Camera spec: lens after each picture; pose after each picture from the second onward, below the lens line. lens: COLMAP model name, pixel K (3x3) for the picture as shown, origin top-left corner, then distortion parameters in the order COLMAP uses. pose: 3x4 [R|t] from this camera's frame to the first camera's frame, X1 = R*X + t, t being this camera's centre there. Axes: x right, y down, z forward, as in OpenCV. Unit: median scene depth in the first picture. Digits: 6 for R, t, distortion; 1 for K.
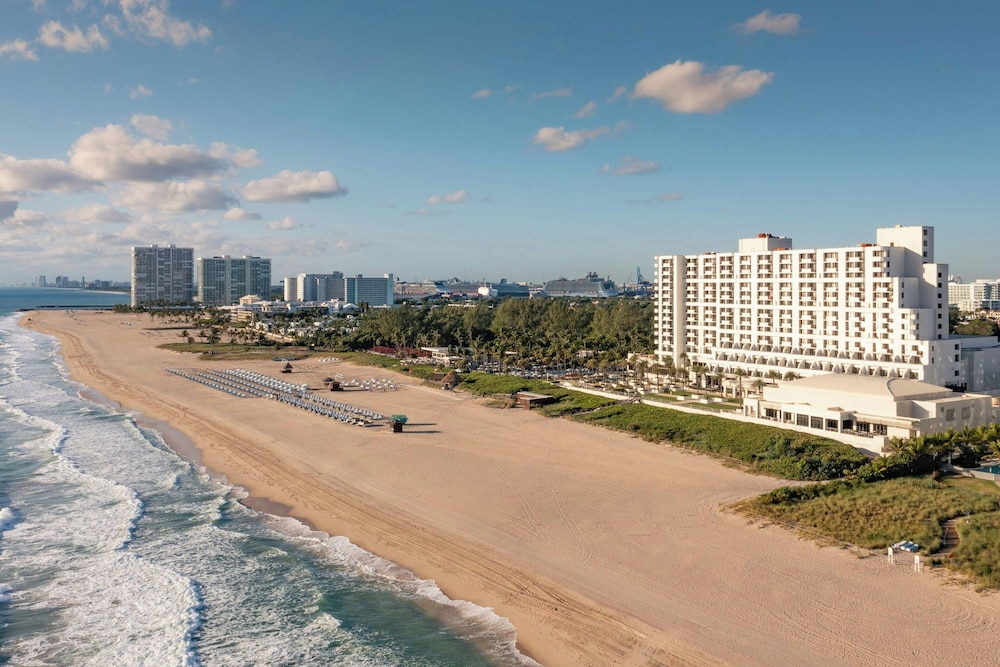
lens RADIAL K [[1169.2, 0, 499.0], [0, 1169.2, 289.3], [0, 0, 1]] dist [-0.023536, -0.006789]
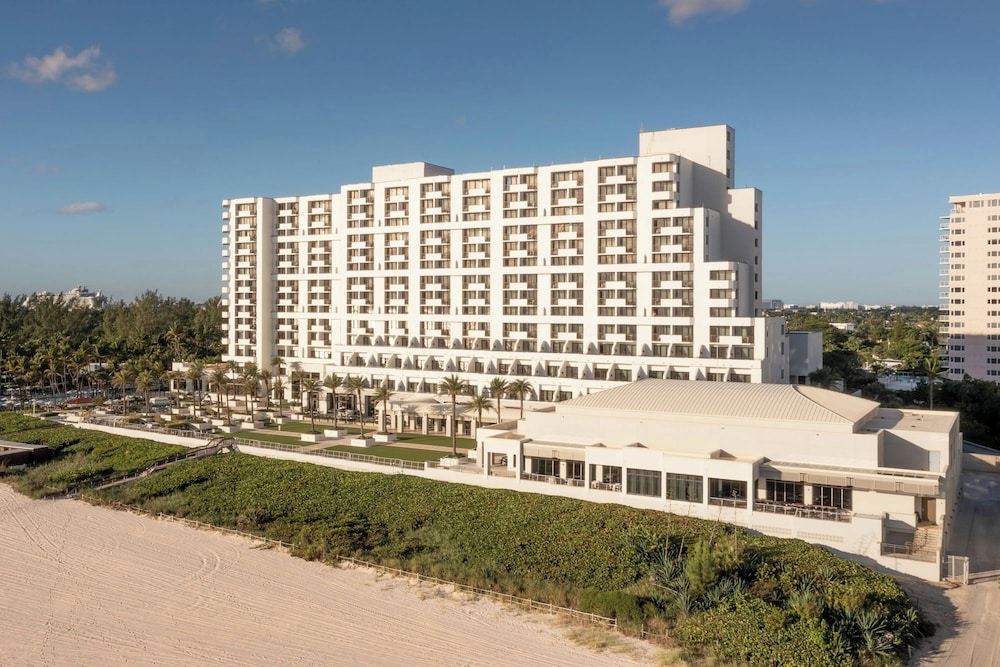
lens RADIAL K [[1169.2, 0, 499.0], [0, 1169.2, 289.3], [0, 0, 1]] dist [-0.023536, -0.006789]
pose [[0.910729, 0.002583, 0.412995, 0.016257], [0.004197, 0.999871, -0.015508, 0.033274], [-0.412982, 0.015857, 0.910601, 0.460686]]
